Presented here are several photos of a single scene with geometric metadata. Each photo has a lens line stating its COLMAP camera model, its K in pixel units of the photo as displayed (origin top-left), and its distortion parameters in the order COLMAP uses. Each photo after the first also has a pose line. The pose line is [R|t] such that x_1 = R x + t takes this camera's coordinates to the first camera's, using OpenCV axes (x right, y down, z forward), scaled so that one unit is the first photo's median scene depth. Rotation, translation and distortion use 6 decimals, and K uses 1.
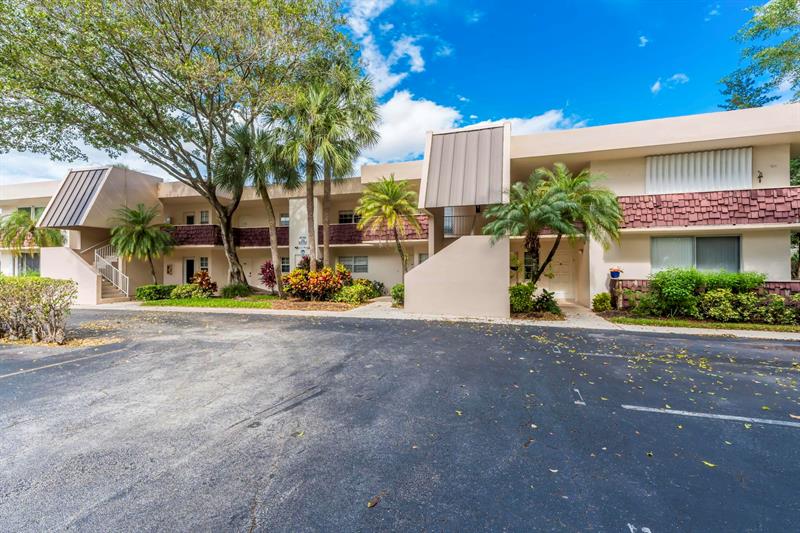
lens RADIAL K [[360.5, 0, 400.3], [0, 360.5, 252.3], [0, 0, 1]] dist [0.037084, 0.000011]
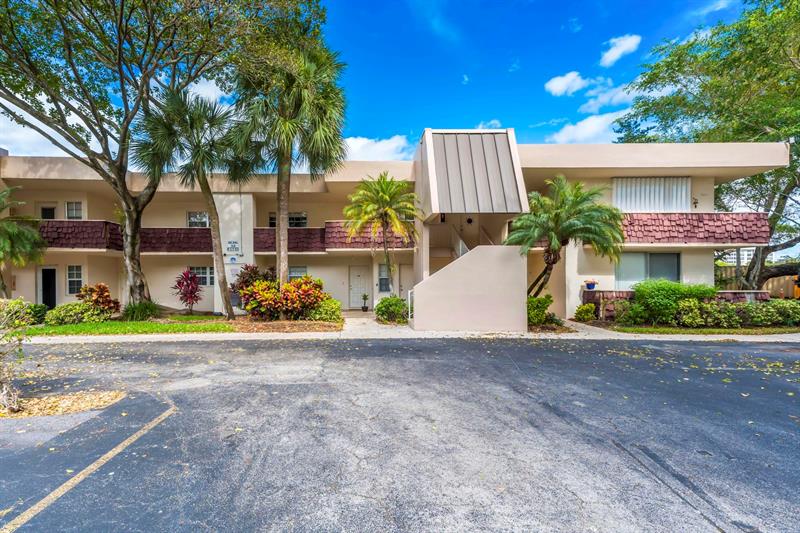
lens RADIAL K [[373.1, 0, 400.0], [0, 373.1, 266.5], [0, 0, 1]] dist [0.042470, 0.000015]
pose [[0.951713, 0.011891, 0.306757, -0.298247], [-0.014040, 0.999890, 0.004801, 0.005756], [-0.306666, -0.008876, 0.951776, 0.136718]]
